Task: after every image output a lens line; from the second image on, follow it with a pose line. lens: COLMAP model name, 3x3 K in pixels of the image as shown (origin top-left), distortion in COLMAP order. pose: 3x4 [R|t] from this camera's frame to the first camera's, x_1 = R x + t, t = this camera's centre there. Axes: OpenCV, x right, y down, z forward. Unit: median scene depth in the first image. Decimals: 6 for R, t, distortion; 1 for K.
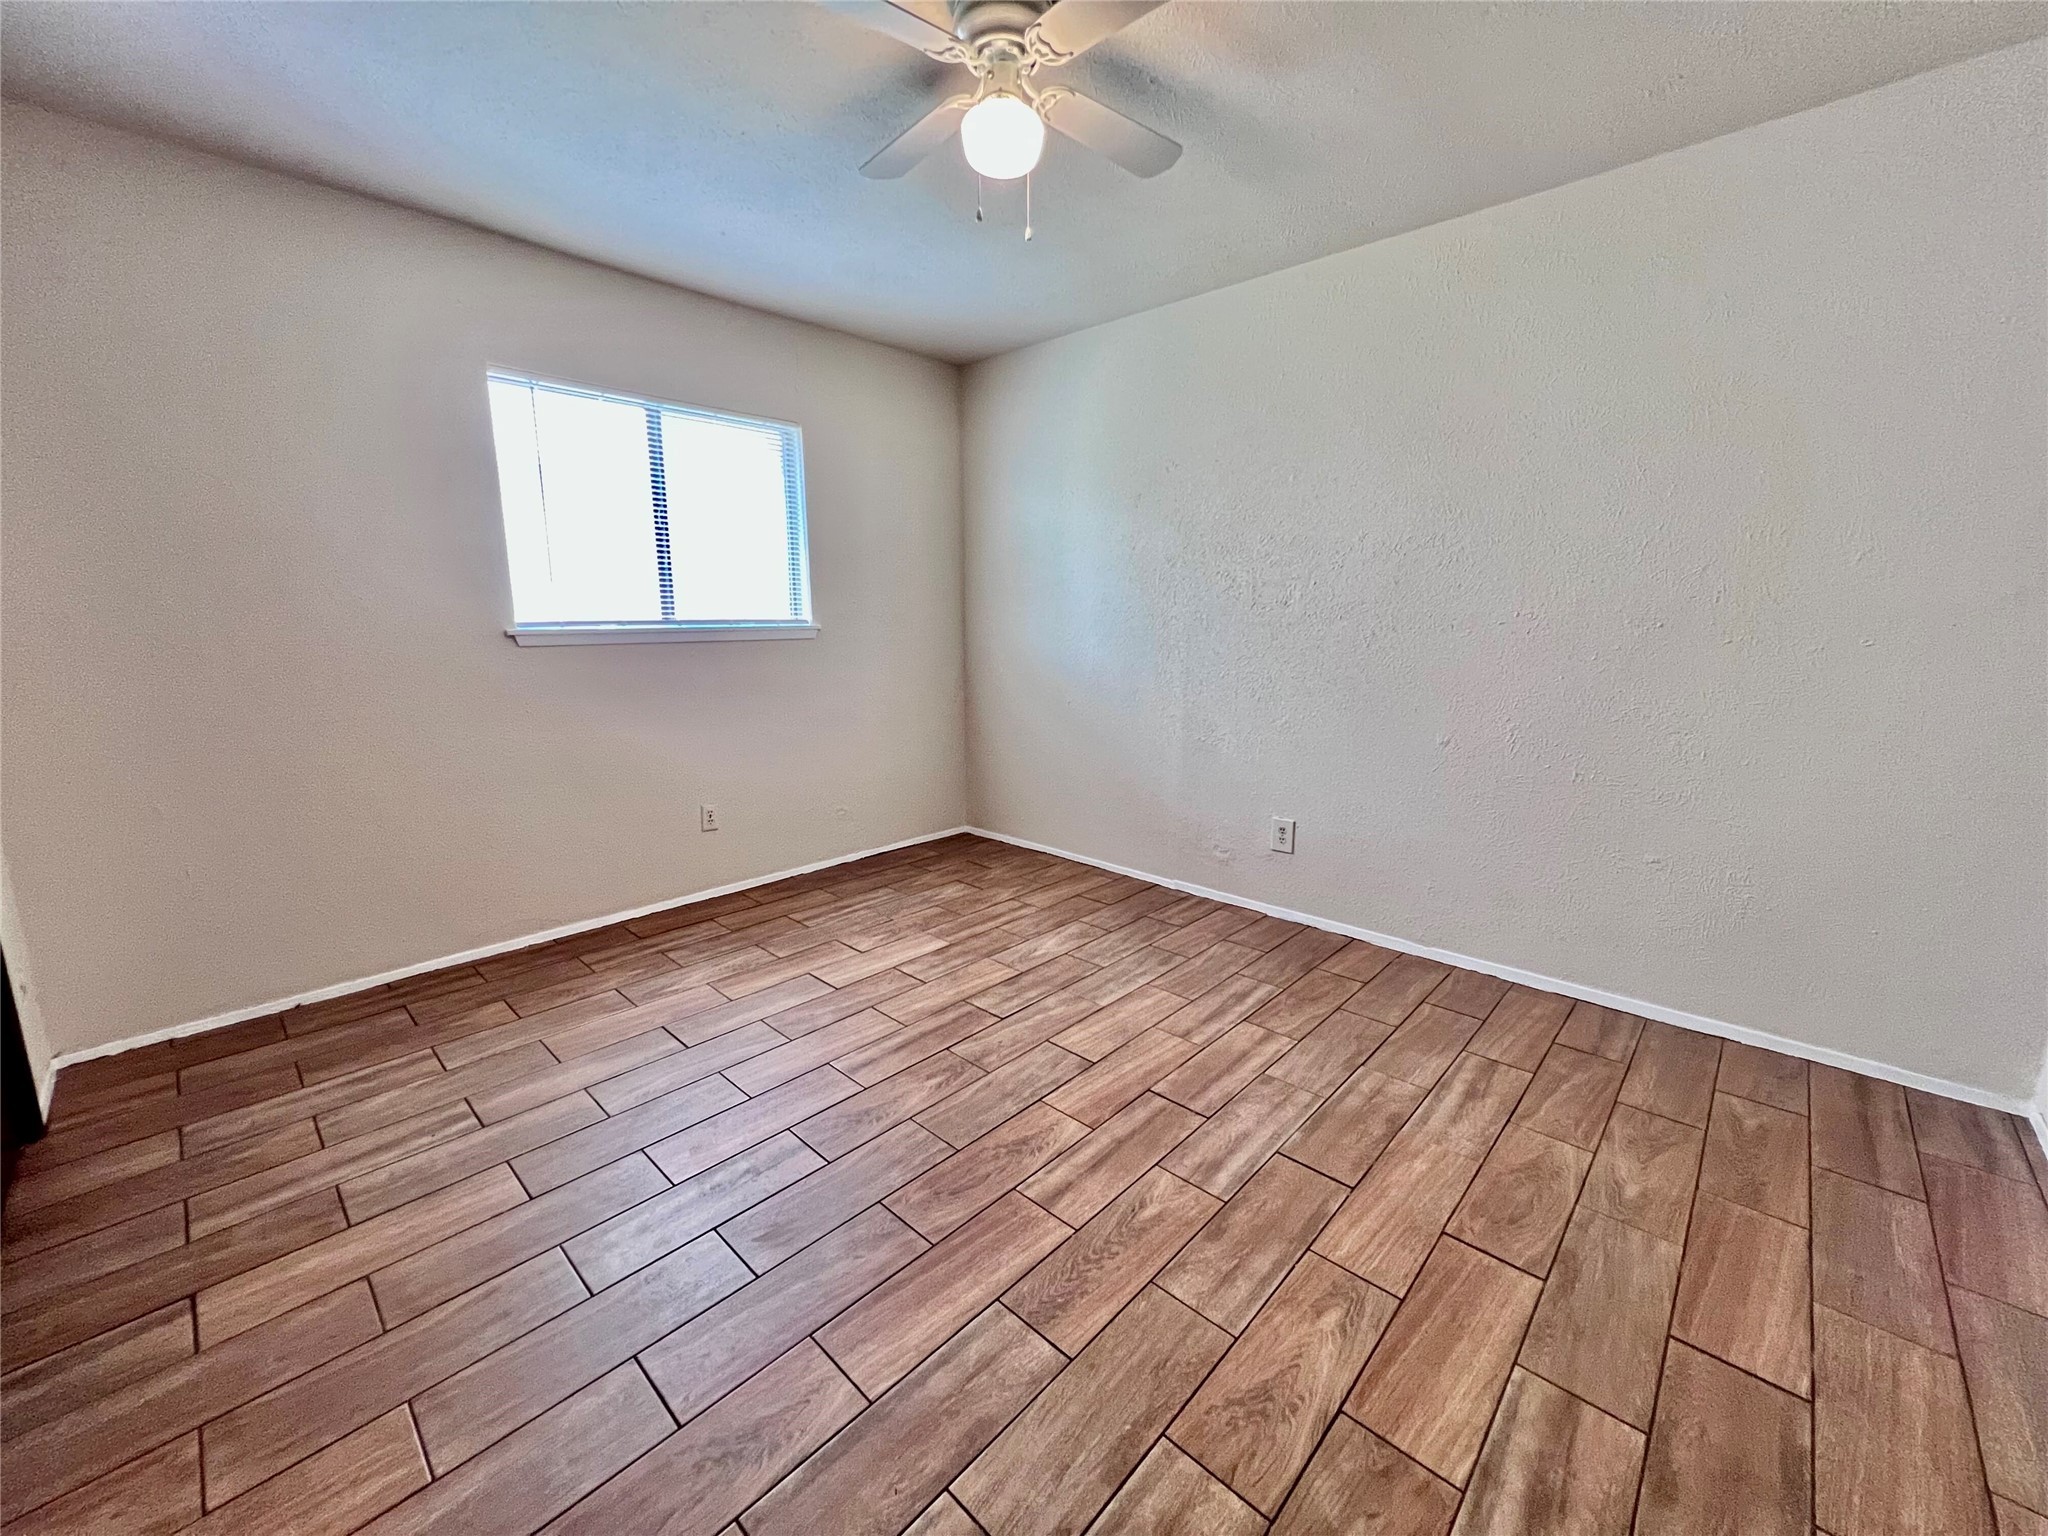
lens RADIAL K [[821.5, 0, 1022.7], [0, 821.5, 771.8], [0, 0, 1]] dist [-0.002892, 0.001183]
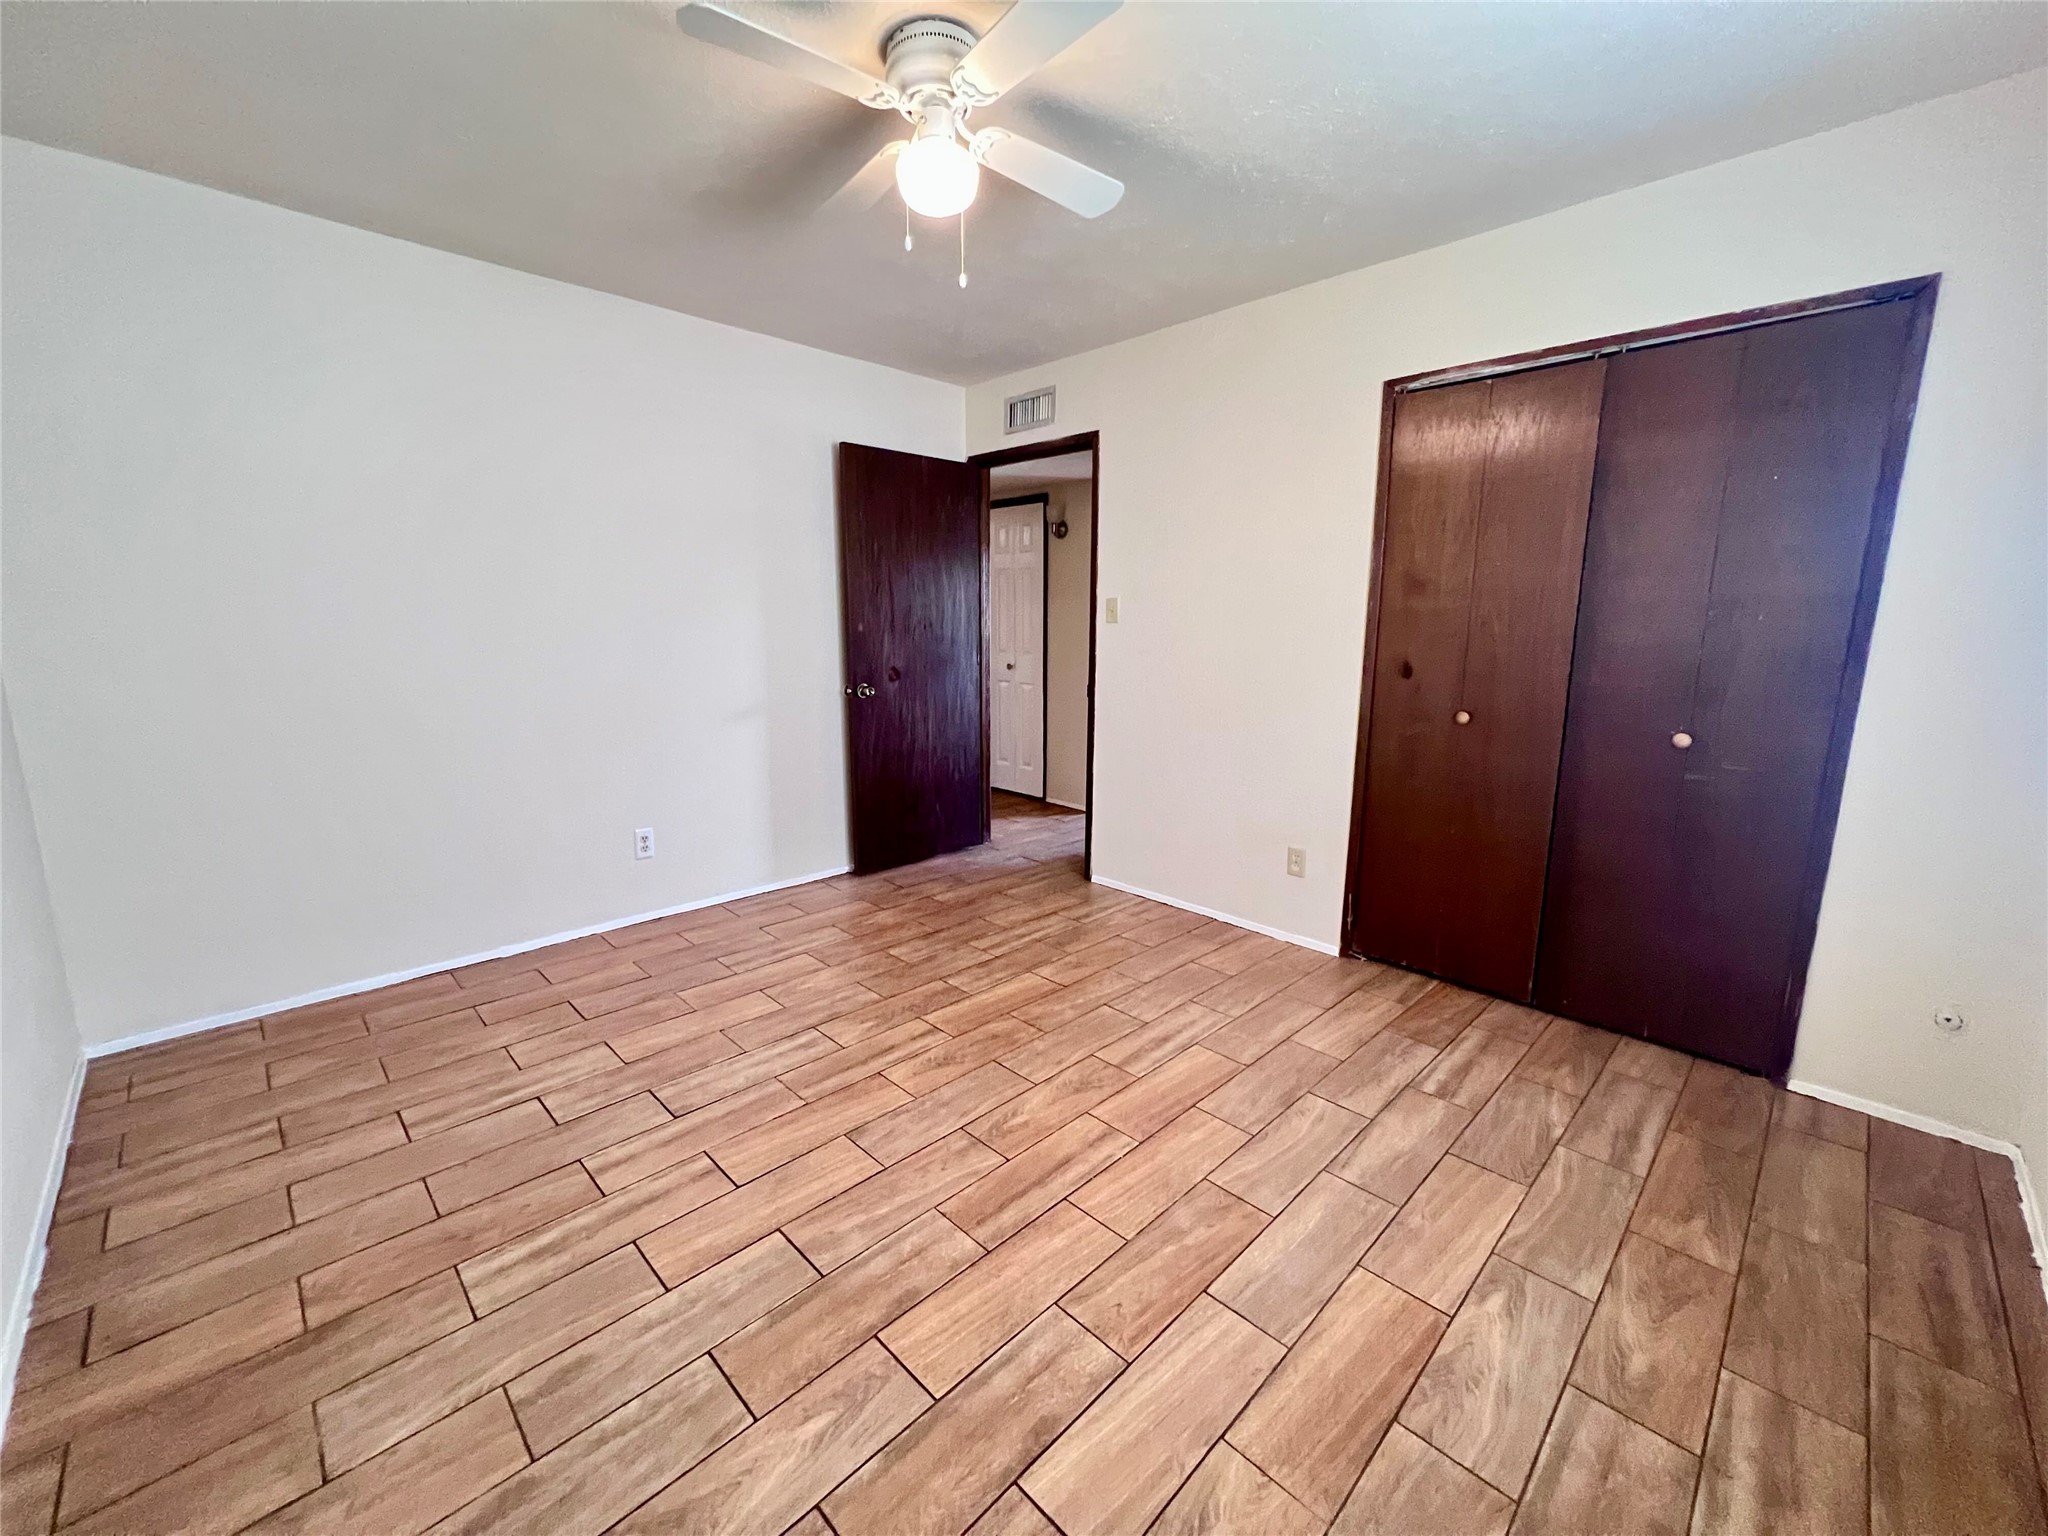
lens RADIAL K [[821.5, 0, 1025.6], [0, 821.5, 765.9], [0, 0, 1]] dist [-0.002892, 0.001183]
pose [[-0.999571, -0.009659, 0.027666, -0.138293], [0.001052, 0.931676, 0.363290, -0.366116], [-0.029285, 0.363163, -0.931265, 1.758713]]
